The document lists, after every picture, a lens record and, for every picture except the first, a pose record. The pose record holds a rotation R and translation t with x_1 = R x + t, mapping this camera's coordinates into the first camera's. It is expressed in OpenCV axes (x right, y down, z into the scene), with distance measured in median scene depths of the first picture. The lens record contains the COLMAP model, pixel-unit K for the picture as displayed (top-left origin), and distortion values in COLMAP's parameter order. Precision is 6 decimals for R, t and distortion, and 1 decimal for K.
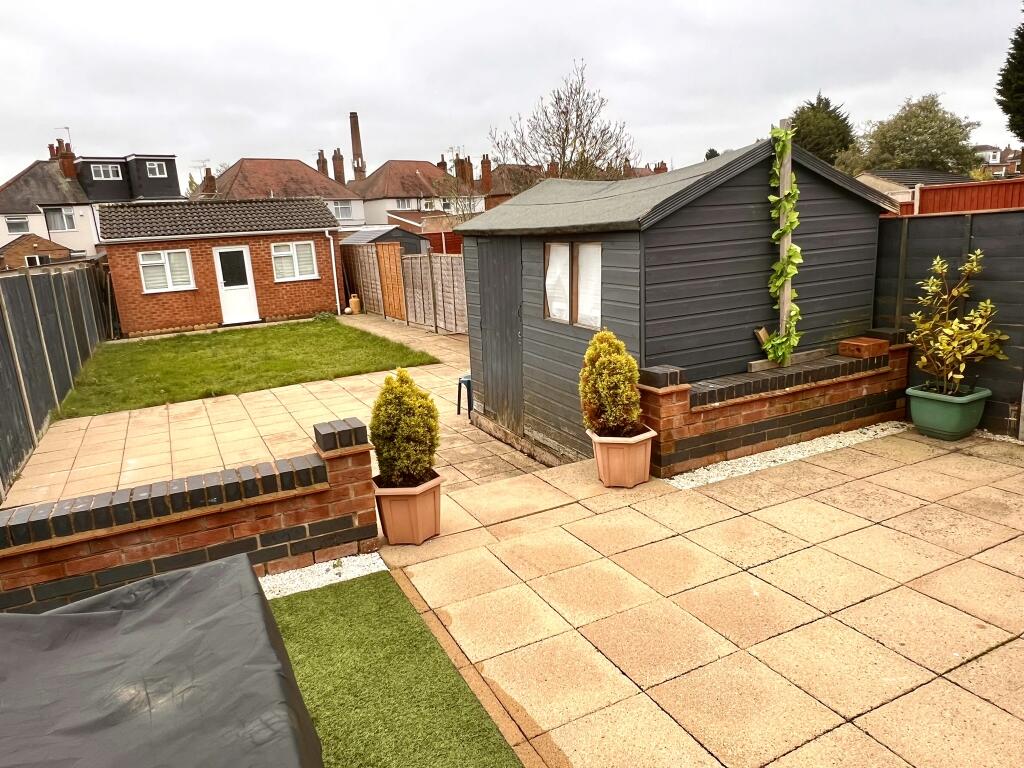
lens RADIAL K [[699.8, 0, 502.3], [0, 699.8, 389.2], [0, 0, 1]] dist [0.000137, -0.000908]
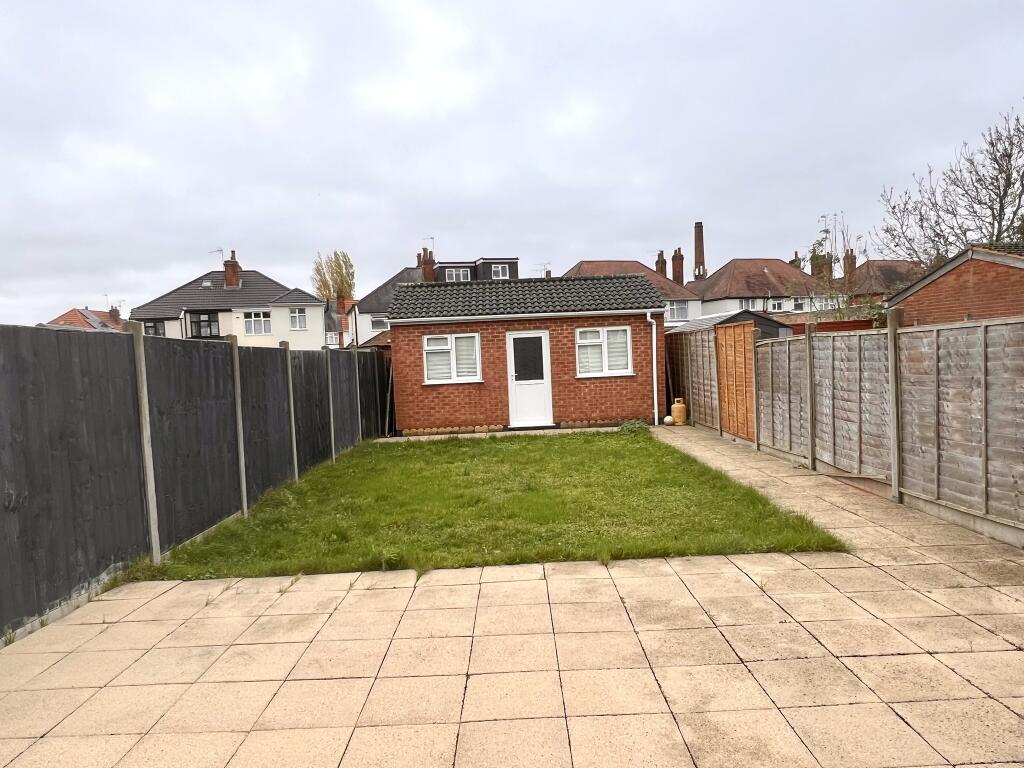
lens RADIAL K [[699.8, 0, 502.3], [0, 699.8, 389.2], [0, 0, 1]] dist [0.000137, -0.000908]
pose [[0.893348, 0.043665, -0.447238, -0.052915], [-0.110519, 0.986047, -0.124489, -0.035567], [0.435562, 0.160641, 0.885709, 0.285525]]
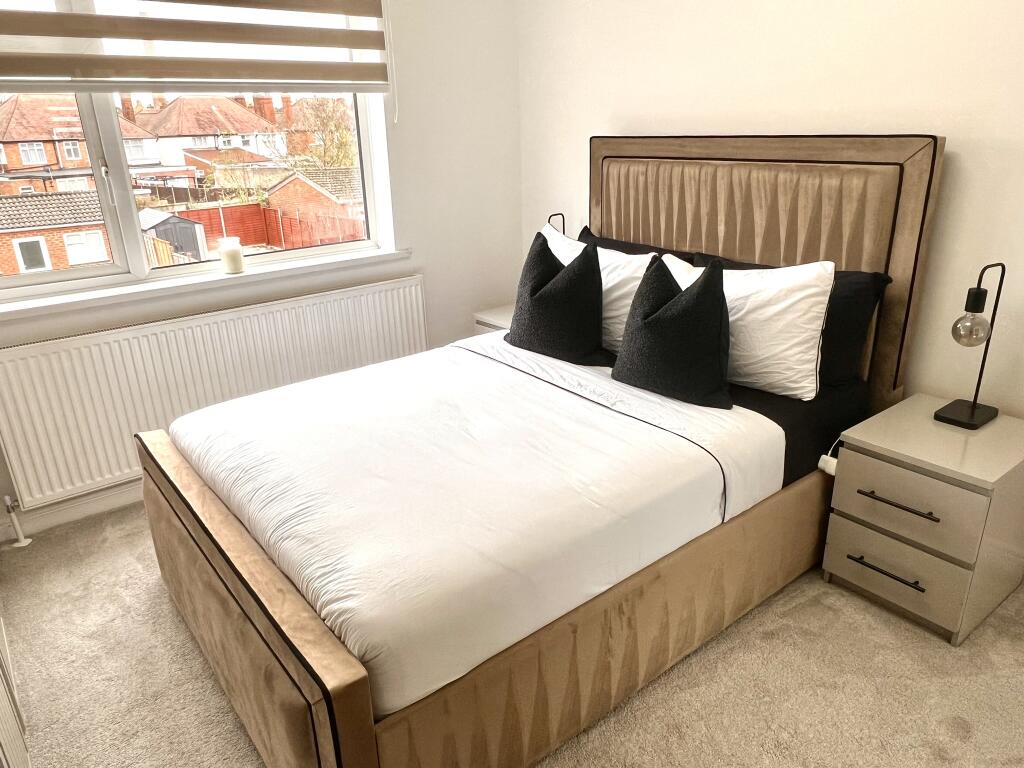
lens RADIAL K [[699.8, 0, 502.3], [0, 699.8, 389.2], [0, 0, 1]] dist [0.000137, -0.000908]
pose [[0.973322, -0.051132, 0.223675, 0.140529], [0.024848, 0.992609, 0.118784, -0.061651], [-0.228095, -0.110057, 0.967399, -0.424860]]
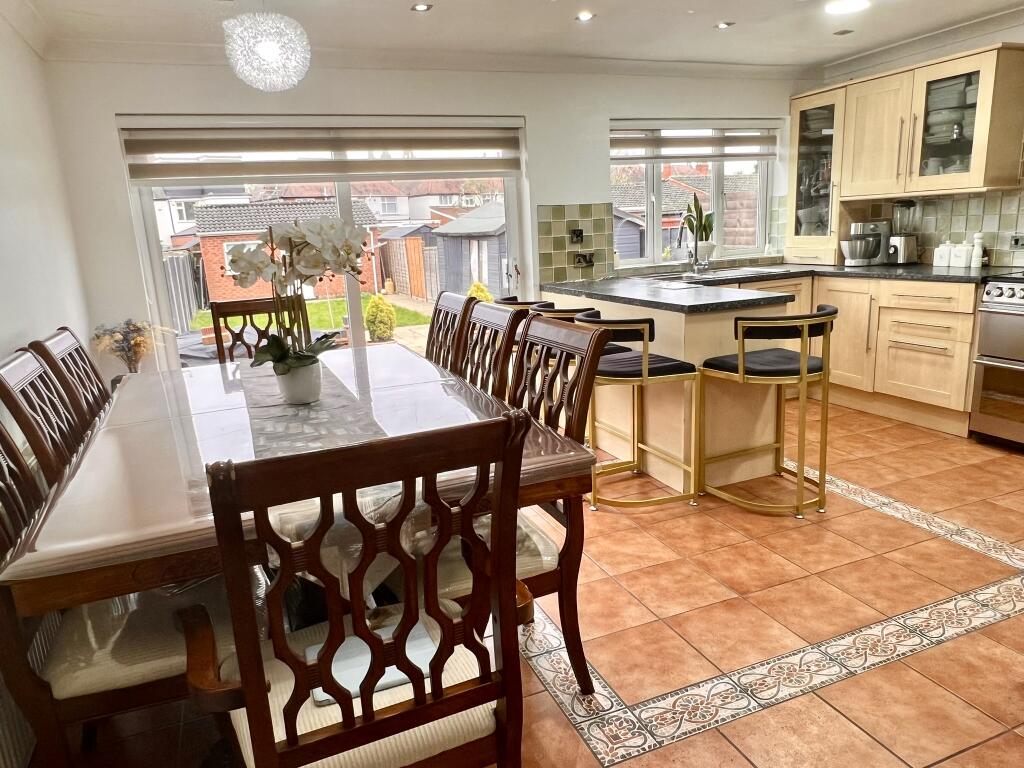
lens RADIAL K [[701.5, 0, 507.5], [0, 701.5, 390.3], [0, 0, 1]] dist [-0.000356, -0.001929]
pose [[0.998035, 0.022665, -0.058413, 0.080746], [-0.022125, 0.999706, 0.009874, 0.049119], [0.058619, -0.008562, 0.998244, -0.250017]]
